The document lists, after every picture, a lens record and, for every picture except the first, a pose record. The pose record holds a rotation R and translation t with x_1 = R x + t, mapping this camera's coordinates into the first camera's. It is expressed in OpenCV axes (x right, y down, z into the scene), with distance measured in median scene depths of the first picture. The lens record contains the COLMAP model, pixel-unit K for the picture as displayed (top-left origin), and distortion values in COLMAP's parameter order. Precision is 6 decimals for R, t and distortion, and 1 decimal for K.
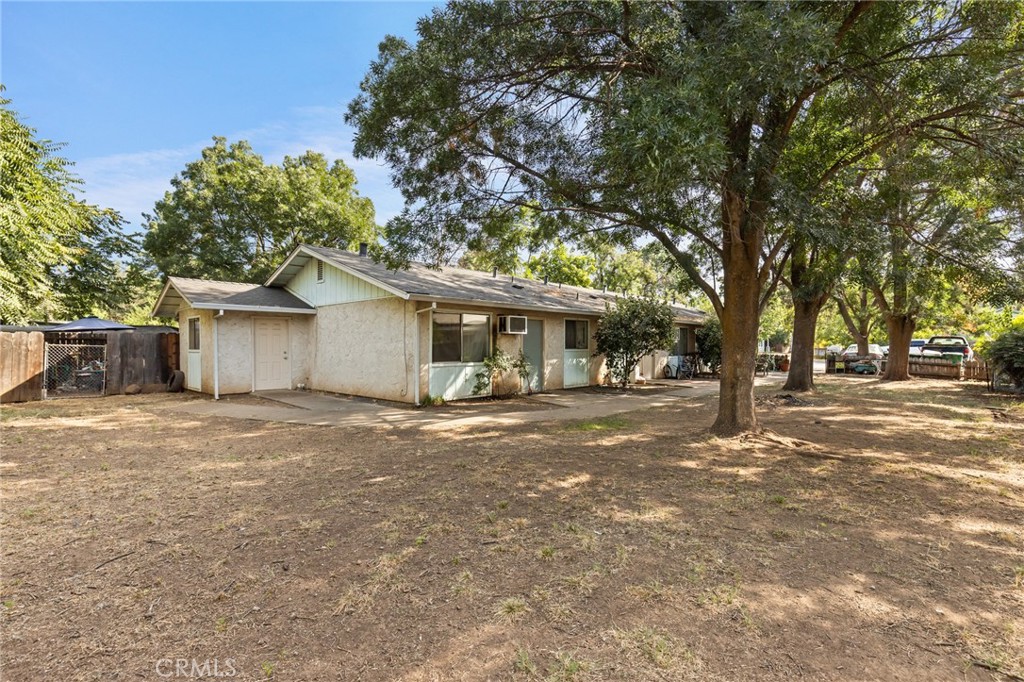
lens RADIAL K [[475.3, 0, 510.8], [0, 475.3, 342.8], [0, 0, 1]] dist [0.004417, 0.000271]
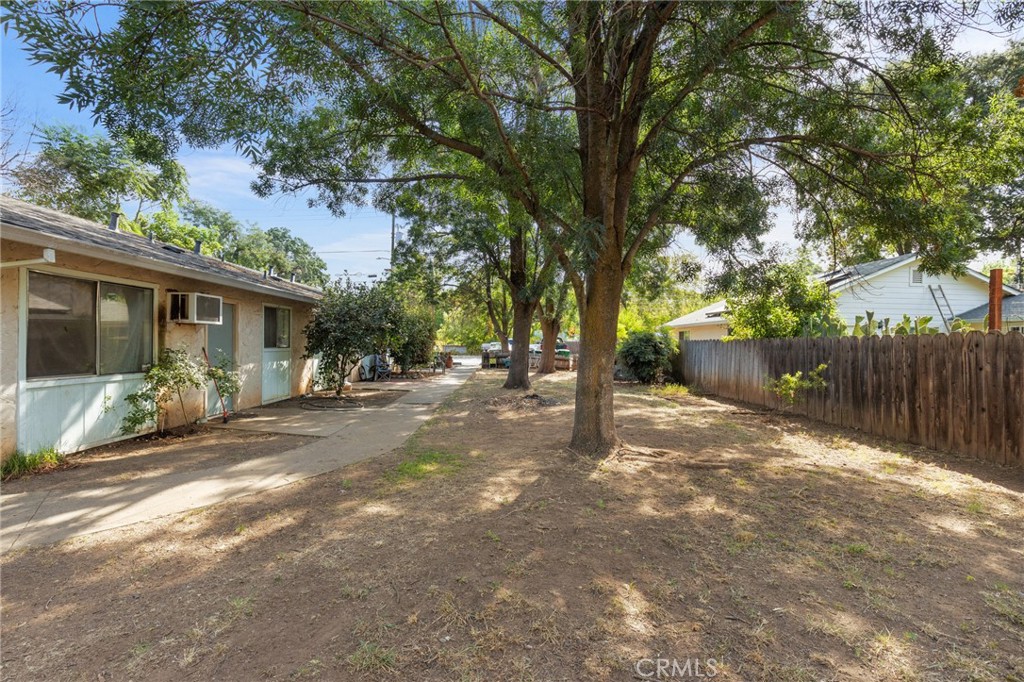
lens RADIAL K [[475.3, 0, 513.0], [0, 475.3, 343.8], [0, 0, 1]] dist [0.004417, 0.000271]
pose [[0.713753, 0.004749, 0.700381, -0.136678], [-0.011591, 0.999920, 0.005033, -0.001465], [-0.700301, -0.011710, 0.713751, 0.296353]]
